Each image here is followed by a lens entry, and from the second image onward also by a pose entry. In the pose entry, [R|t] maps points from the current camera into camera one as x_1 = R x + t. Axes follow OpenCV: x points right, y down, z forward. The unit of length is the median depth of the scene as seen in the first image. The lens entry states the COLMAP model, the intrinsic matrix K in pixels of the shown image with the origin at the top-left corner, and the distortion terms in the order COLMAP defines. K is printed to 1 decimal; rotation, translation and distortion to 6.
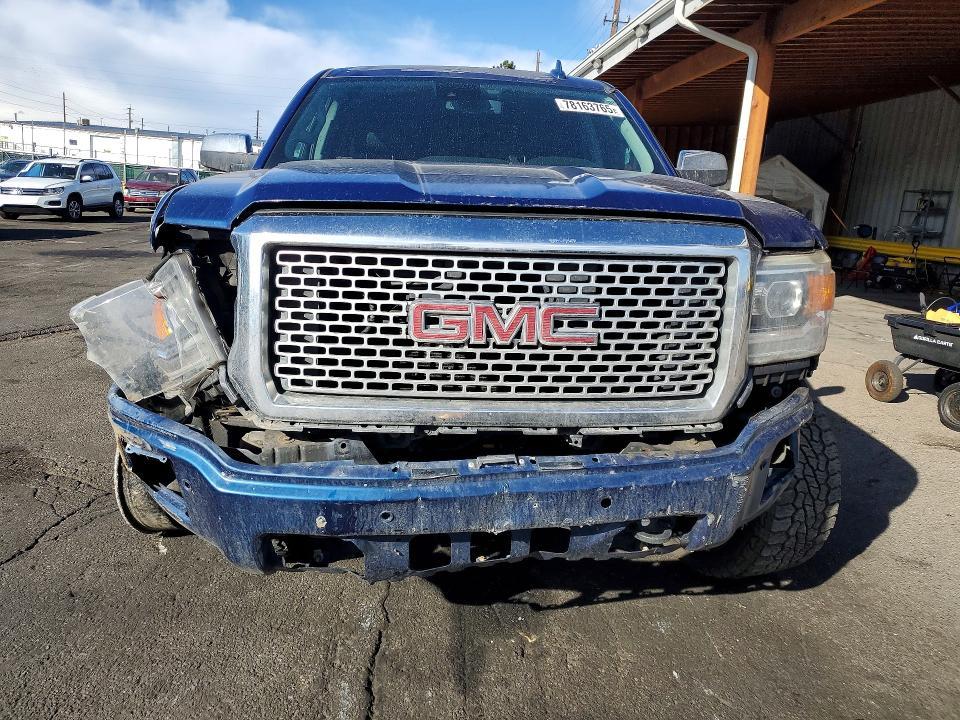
lens RADIAL K [[727.9, 0, 480.0], [0, 727.9, 360.0], [0, 0, 1]] dist [-0.004880, 0.001268]
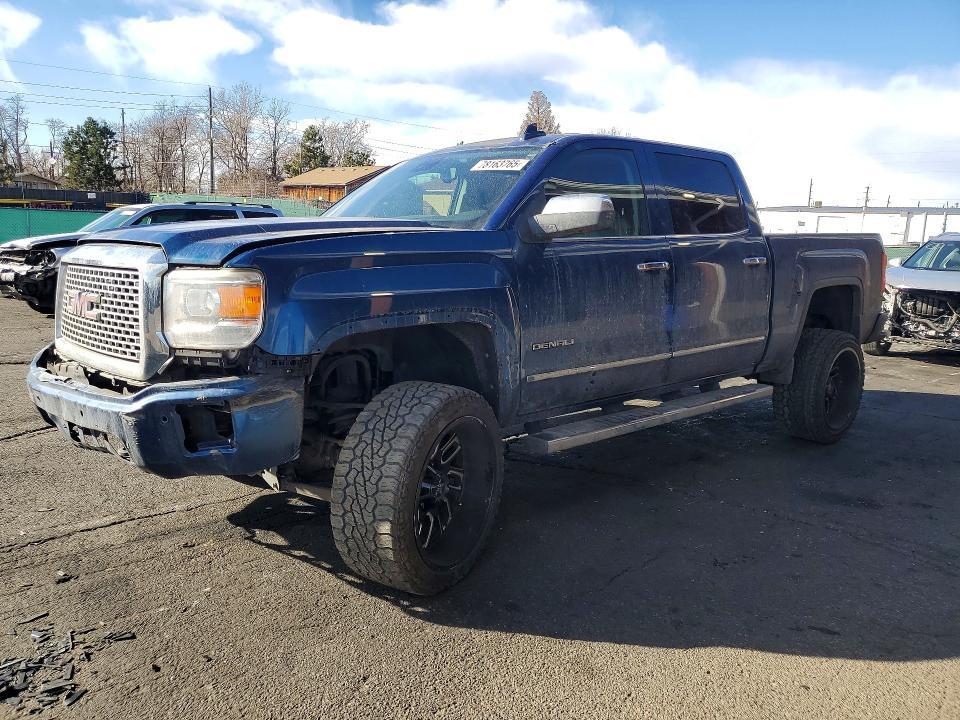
lens RADIAL K [[724.4, 0, 480.0], [0, 724.4, 360.0], [0, 0, 1]] dist [0.049643, 0.001713]
pose [[0.590177, 0.069897, -0.804242, 1.290023], [-0.157121, 0.987138, -0.029507, -0.017291], [0.791836, 0.143778, 0.593569, 0.432485]]
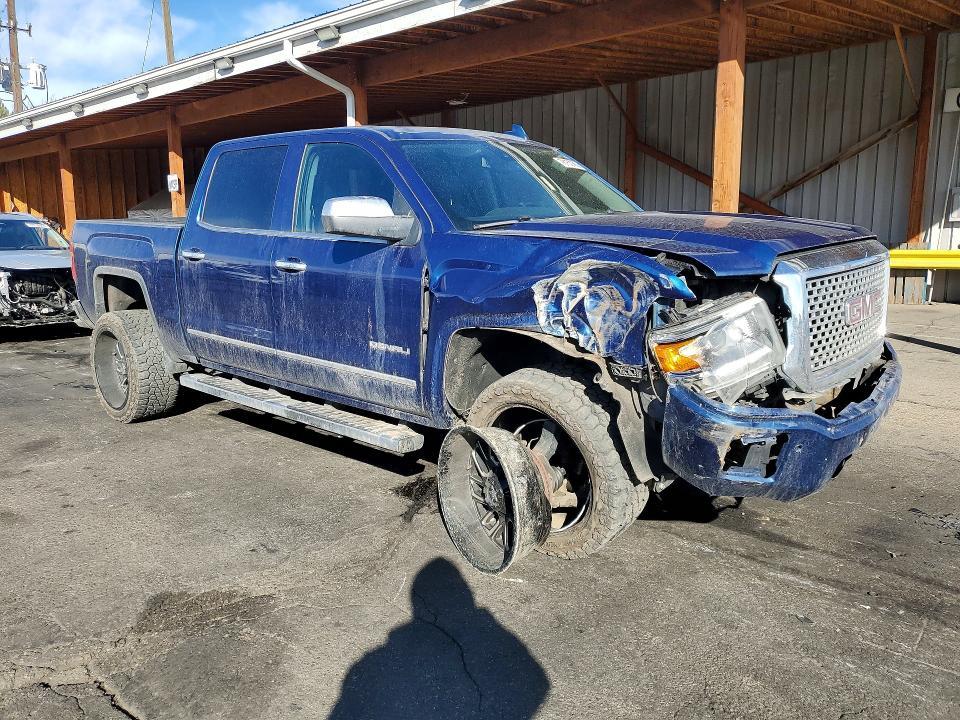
lens RADIAL K [[727.9, 0, 480.0], [0, 727.9, 360.0], [0, 0, 1]] dist [-0.004880, 0.001268]
pose [[0.719318, -0.194007, 0.667040, -1.022089], [0.208145, 0.976287, 0.059492, -0.124705], [-0.662764, 0.096047, 0.742643, 0.175804]]
